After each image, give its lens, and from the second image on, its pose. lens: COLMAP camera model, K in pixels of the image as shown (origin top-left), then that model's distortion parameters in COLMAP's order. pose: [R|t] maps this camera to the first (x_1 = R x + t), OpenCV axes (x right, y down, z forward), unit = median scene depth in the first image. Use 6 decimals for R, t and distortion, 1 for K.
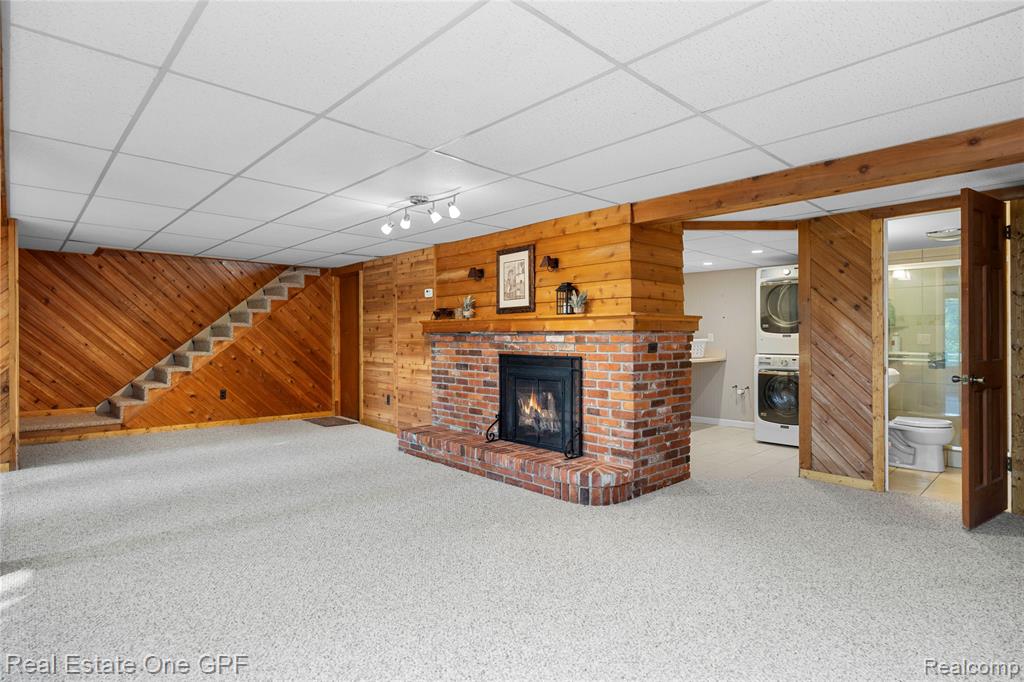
lens RADIAL K [[530.4, 0, 510.2], [0, 530.4, 343.9], [0, 0, 1]] dist [0.002556, 0.000225]
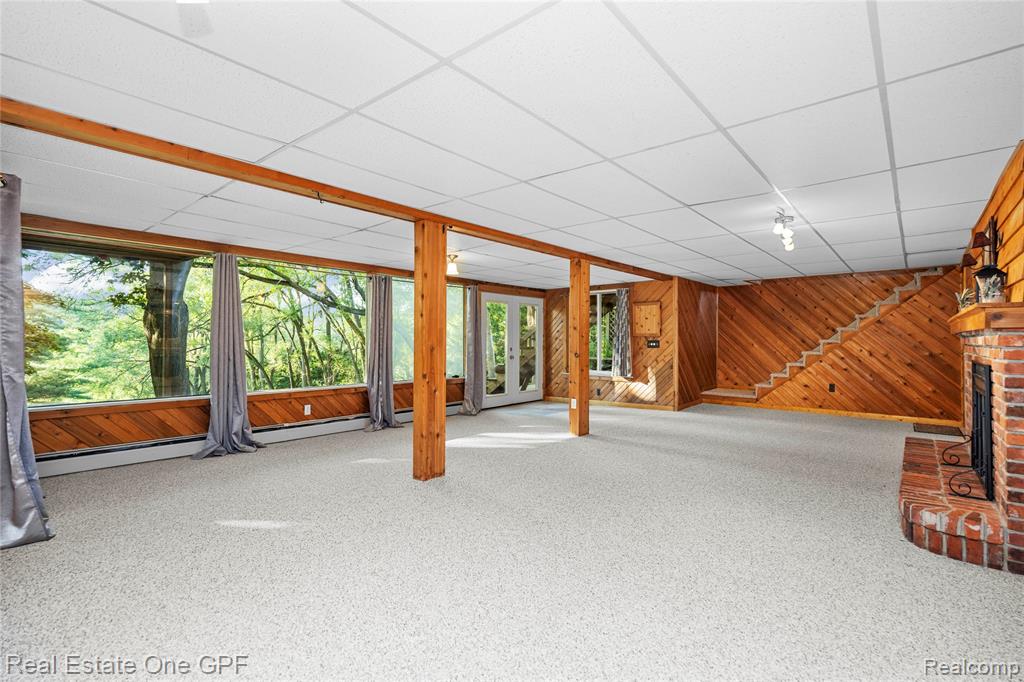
lens RADIAL K [[483.5, 0, 513.2], [0, 483.5, 336.2], [0, 0, 1]] dist [0.000155, -0.000010]
pose [[0.122970, -0.005642, -0.992394, 0.656779], [-0.012274, 0.999899, -0.007205, -0.006020], [0.992334, 0.013067, 0.122889, 0.222781]]
